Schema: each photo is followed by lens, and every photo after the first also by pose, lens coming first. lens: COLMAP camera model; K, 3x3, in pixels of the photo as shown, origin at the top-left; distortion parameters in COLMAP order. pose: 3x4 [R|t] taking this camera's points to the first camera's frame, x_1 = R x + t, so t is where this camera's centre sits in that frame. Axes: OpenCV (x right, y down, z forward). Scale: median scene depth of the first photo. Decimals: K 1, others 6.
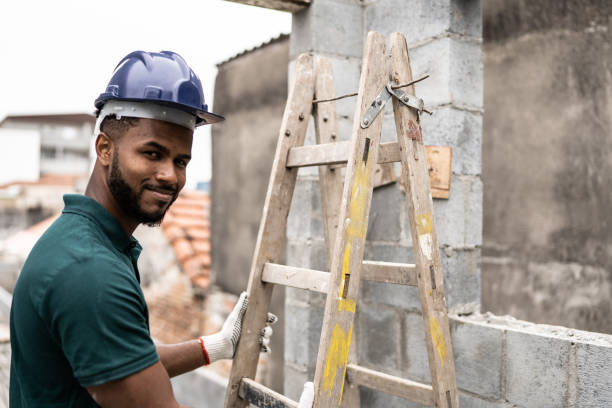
lens RADIAL K [[646.4, 0, 306.0], [0, 646.4, 204.0], [0, 0, 1]] dist [-0.100768, 0.032950]
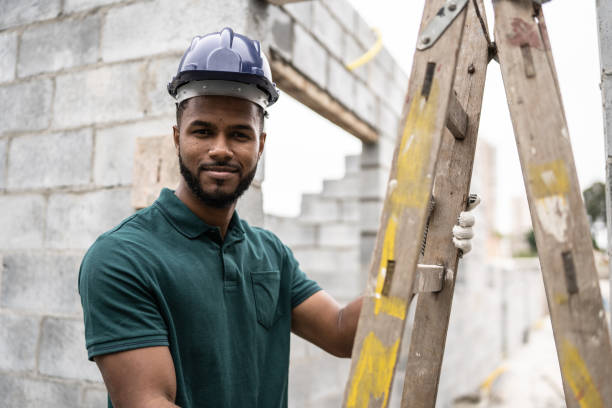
lens RADIAL K [[632.5, 0, 318.9], [0, 632.5, 204.1], [0, 0, 1]] dist [-0.079169, 0.027134]
pose [[0.575481, -0.105581, -0.810971, 0.391154], [0.014657, 0.992804, -0.118853, 0.087746], [0.817684, 0.056512, 0.572887, 0.380813]]
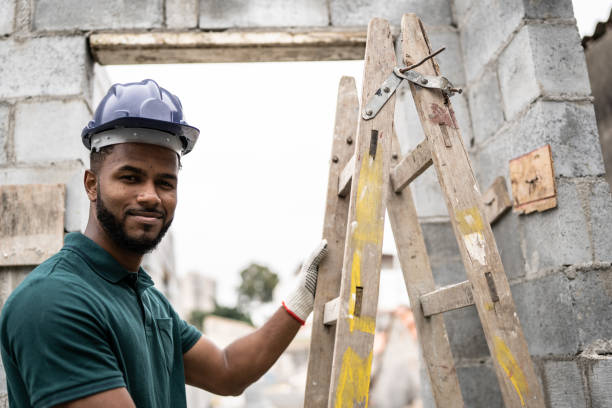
lens RADIAL K [[632.5, 0, 318.9], [0, 632.5, 204.1], [0, 0, 1]] dist [-0.079169, 0.027134]
pose [[0.903150, -0.178301, -0.390550, 0.243056], [0.097592, 0.971130, -0.217675, 0.121742], [0.418086, 0.158479, 0.894477, 0.164296]]
